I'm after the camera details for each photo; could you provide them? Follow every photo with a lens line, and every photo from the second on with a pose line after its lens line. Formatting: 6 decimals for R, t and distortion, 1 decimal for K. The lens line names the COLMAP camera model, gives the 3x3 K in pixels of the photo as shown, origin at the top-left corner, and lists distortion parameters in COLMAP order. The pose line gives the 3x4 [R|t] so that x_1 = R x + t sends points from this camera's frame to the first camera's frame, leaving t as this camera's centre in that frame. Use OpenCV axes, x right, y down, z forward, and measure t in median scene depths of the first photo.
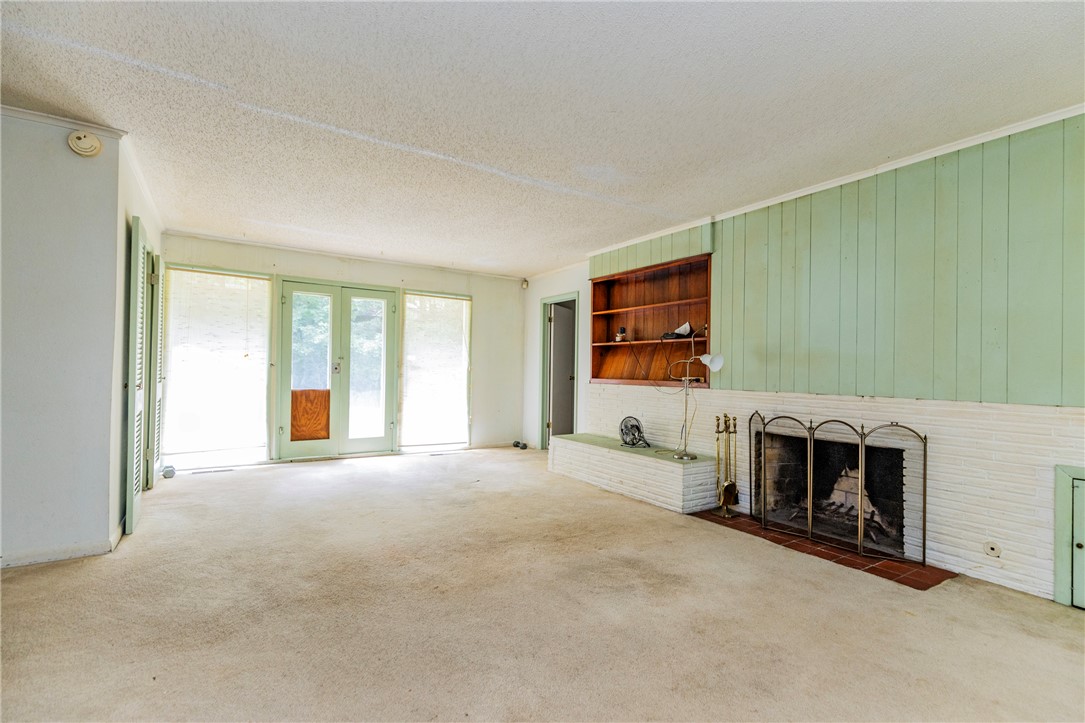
lens RADIAL K [[520.9, 0, 544.8], [0, 520.9, 362.6], [0, 0, 1]] dist [0.013260, -0.000401]
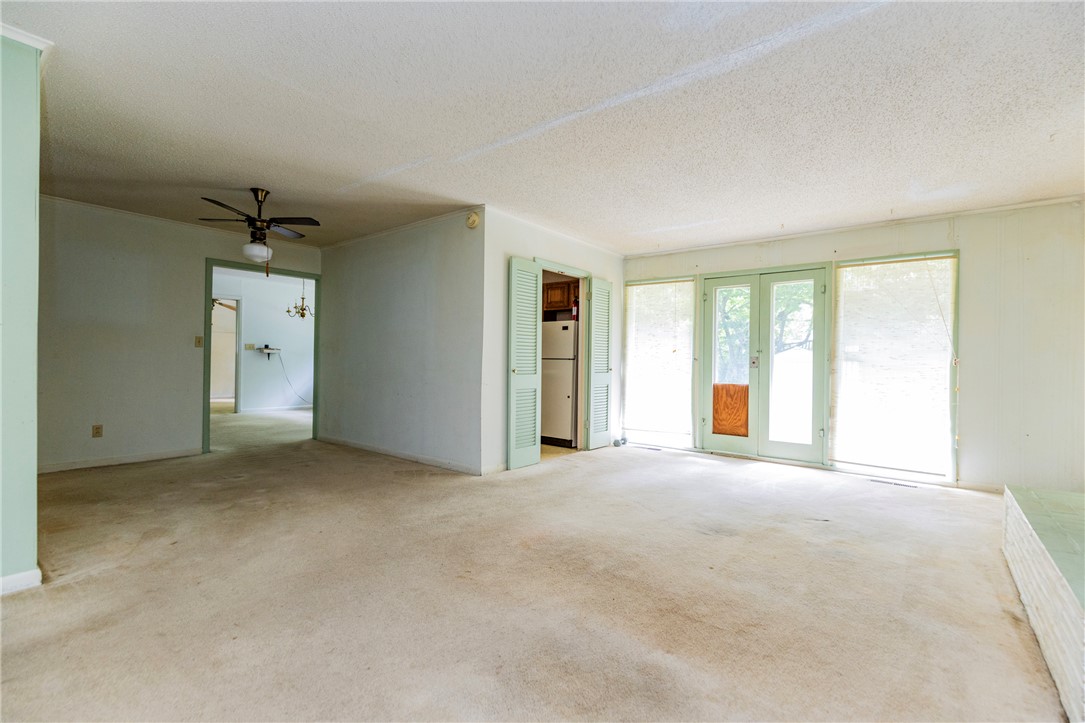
lens RADIAL K [[488.9, 0, 545.2], [0, 488.9, 363.3], [0, 0, 1]] dist [0.011984, -0.000144]
pose [[0.315796, -0.009805, -0.948777, 0.321708], [0.000683, 0.999949, -0.010106, 0.021356], [0.948827, 0.002543, 0.315786, 0.378634]]
